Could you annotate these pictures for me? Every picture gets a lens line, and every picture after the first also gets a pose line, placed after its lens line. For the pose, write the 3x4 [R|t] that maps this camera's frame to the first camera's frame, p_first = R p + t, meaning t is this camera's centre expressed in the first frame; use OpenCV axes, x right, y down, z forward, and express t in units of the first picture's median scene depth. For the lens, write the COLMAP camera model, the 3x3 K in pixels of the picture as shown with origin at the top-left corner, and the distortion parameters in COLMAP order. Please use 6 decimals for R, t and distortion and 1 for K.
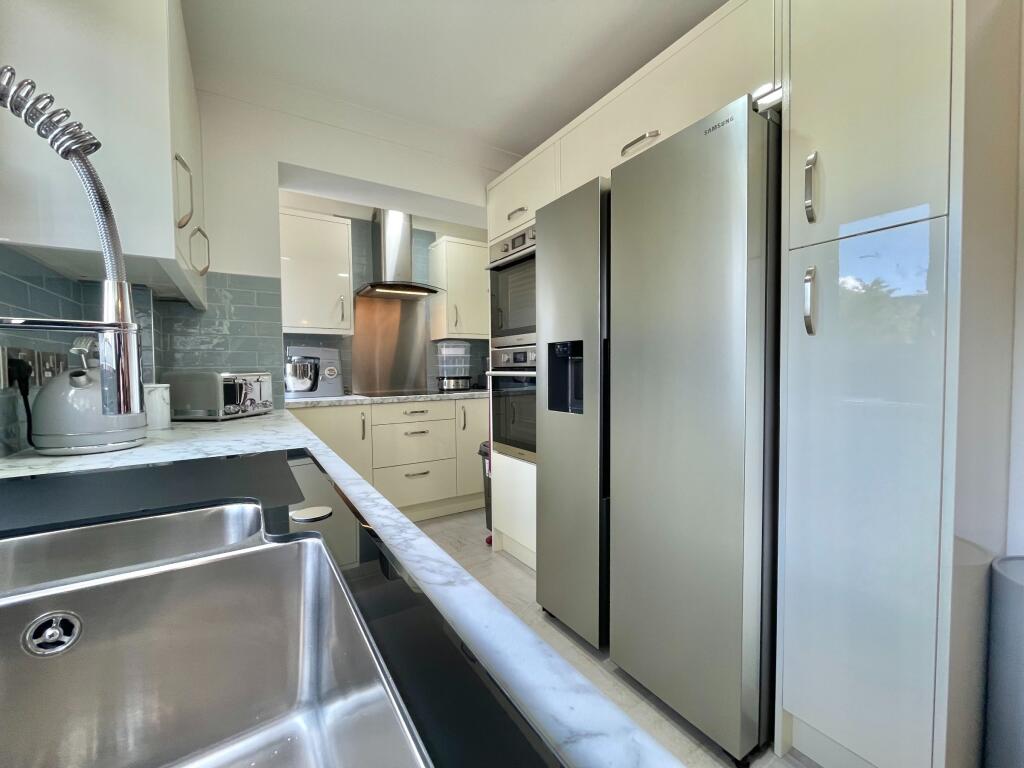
lens RADIAL K [[415.2, 0, 512.0], [0, 415.2, 384.0], [0, 0, 1]] dist [0.001051, 0.000130]
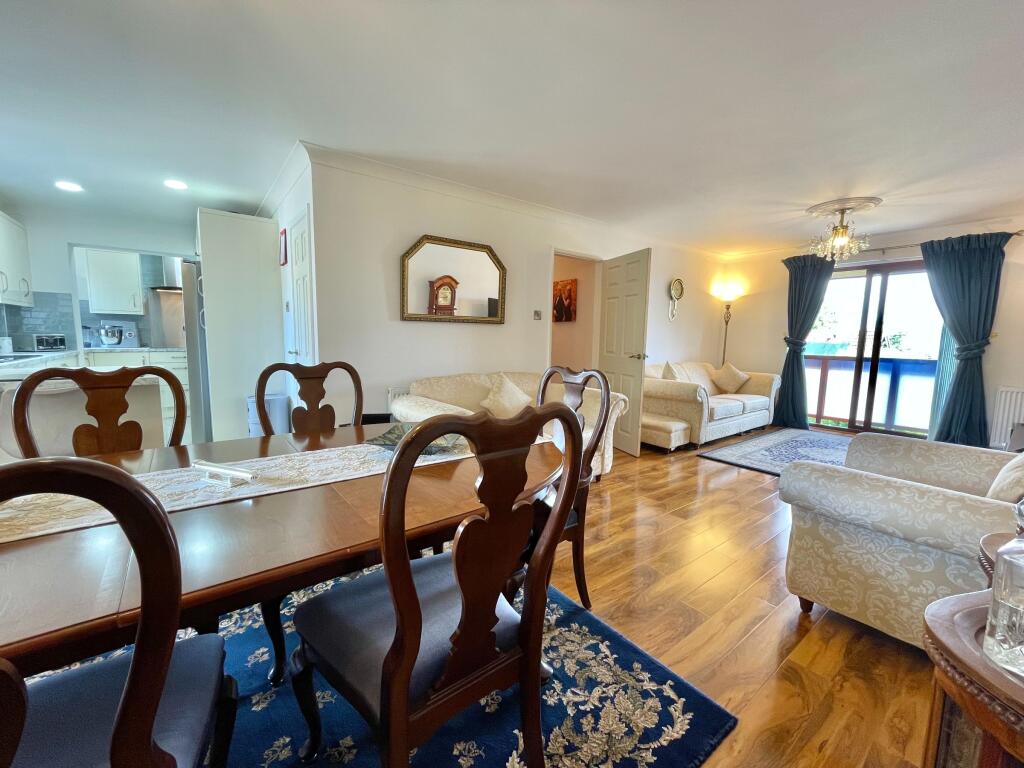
lens RADIAL K [[415.2, 0, 512.0], [0, 415.2, 384.0], [0, 0, 1]] dist [0.001051, 0.000130]
pose [[0.995569, 0.021595, 0.091522, 1.128141], [-0.028642, 0.996666, 0.076397, 0.000566], [-0.089567, -0.078680, 0.992868, -1.043452]]
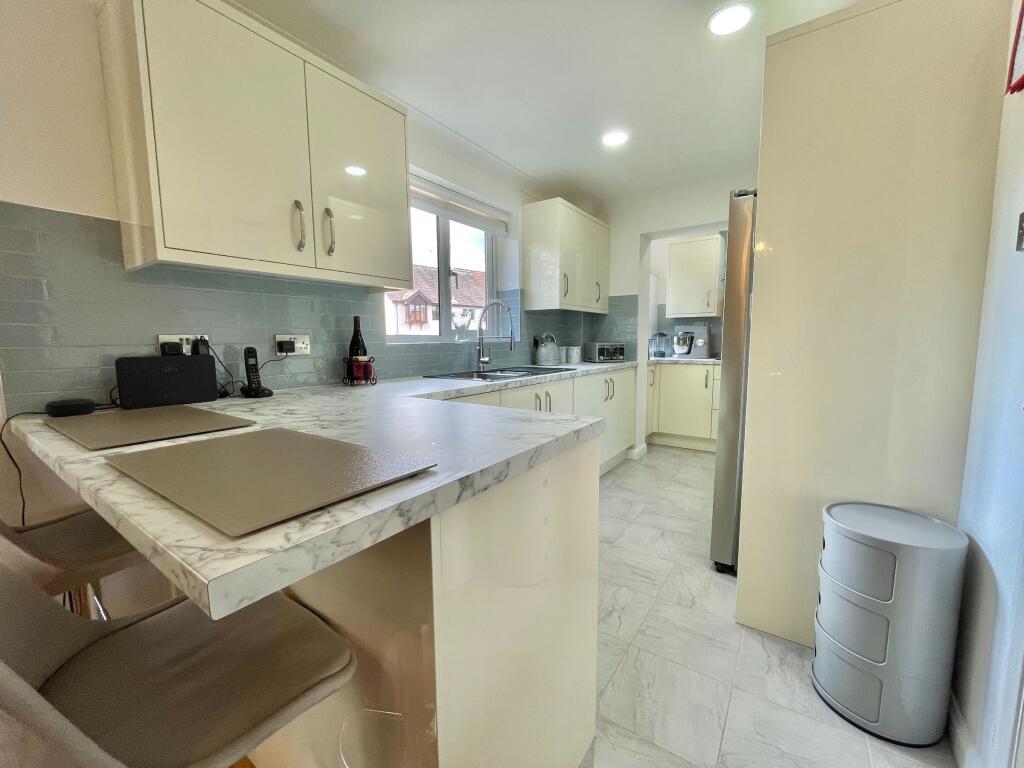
lens RADIAL K [[415.2, 0, 512.0], [0, 415.2, 384.0], [0, 0, 1]] dist [0.001051, 0.000130]
pose [[0.380811, 0.109397, -0.918159, 0.711961], [-0.032794, 0.993950, 0.104826, -0.013428], [0.924071, -0.009809, 0.382095, -0.203112]]
